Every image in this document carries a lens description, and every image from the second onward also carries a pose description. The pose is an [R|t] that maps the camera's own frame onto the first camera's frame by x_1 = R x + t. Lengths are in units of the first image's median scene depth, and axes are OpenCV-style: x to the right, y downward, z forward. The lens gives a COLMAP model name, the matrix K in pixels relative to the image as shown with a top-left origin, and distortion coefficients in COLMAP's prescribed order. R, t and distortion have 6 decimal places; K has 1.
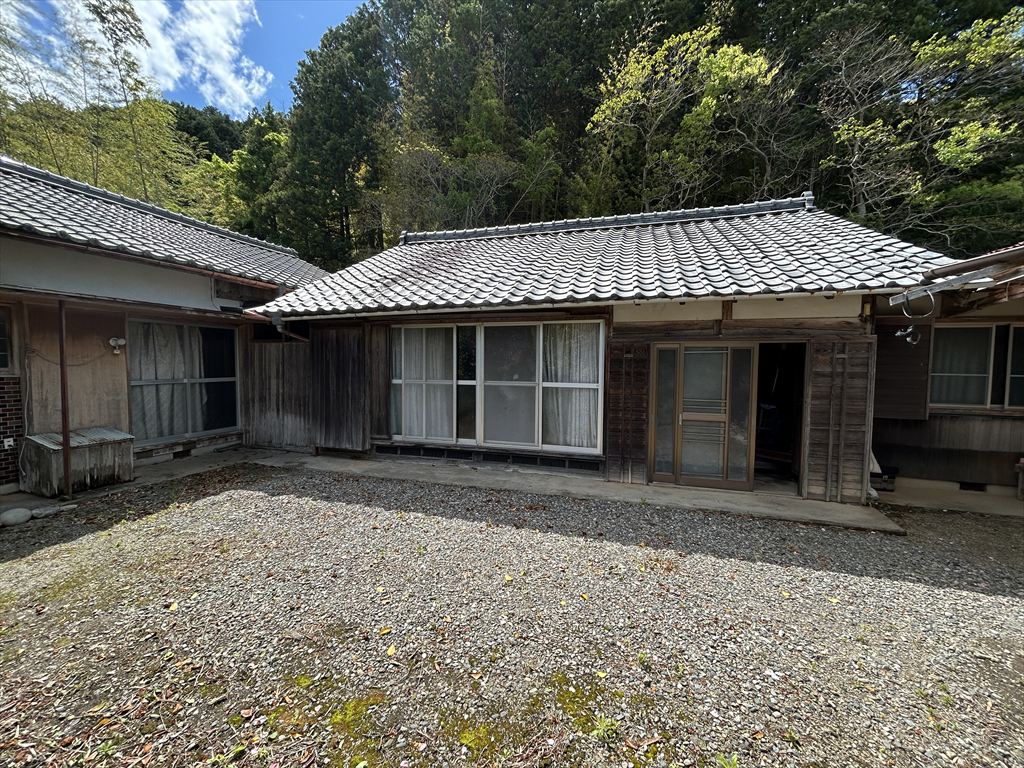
lens RADIAL K [[412.8, 0, 512.0], [0, 412.8, 384.0], [0, 0, 1]] dist [-0.007752, 0.004004]
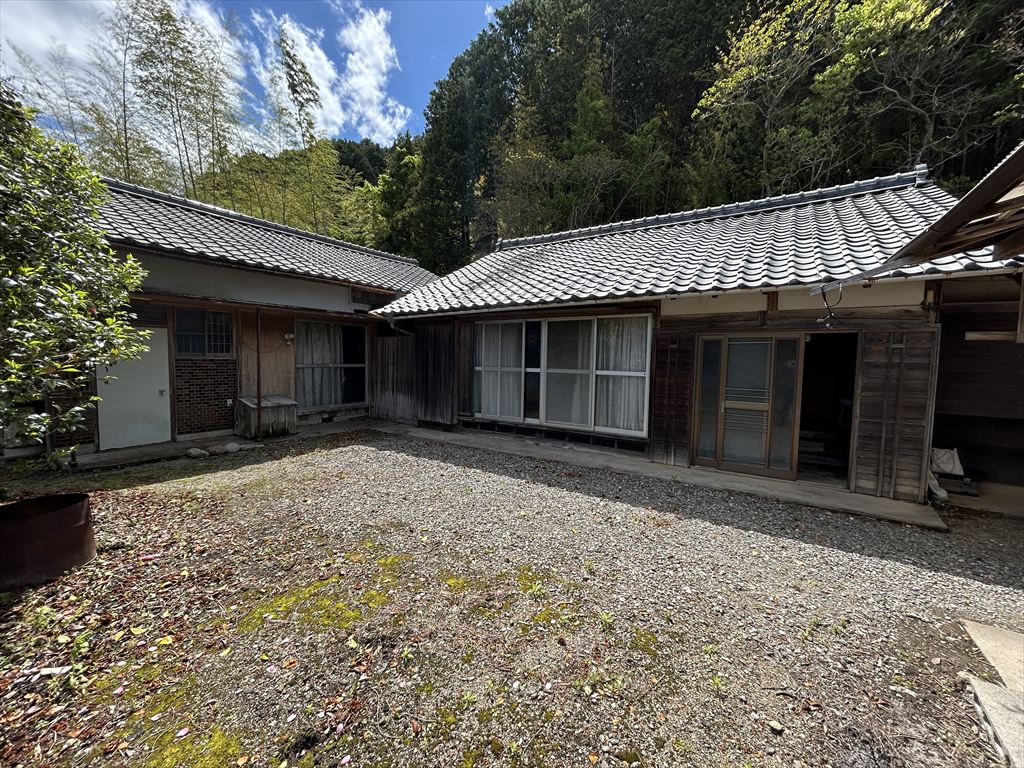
lens RADIAL K [[412.8, 0, 512.0], [0, 412.8, 384.0], [0, 0, 1]] dist [-0.007752, 0.004004]
pose [[0.959587, 0.026837, -0.280129, 0.177055], [-0.024502, 0.999630, 0.011835, 0.026230], [0.280343, -0.004493, 0.959889, -0.146440]]
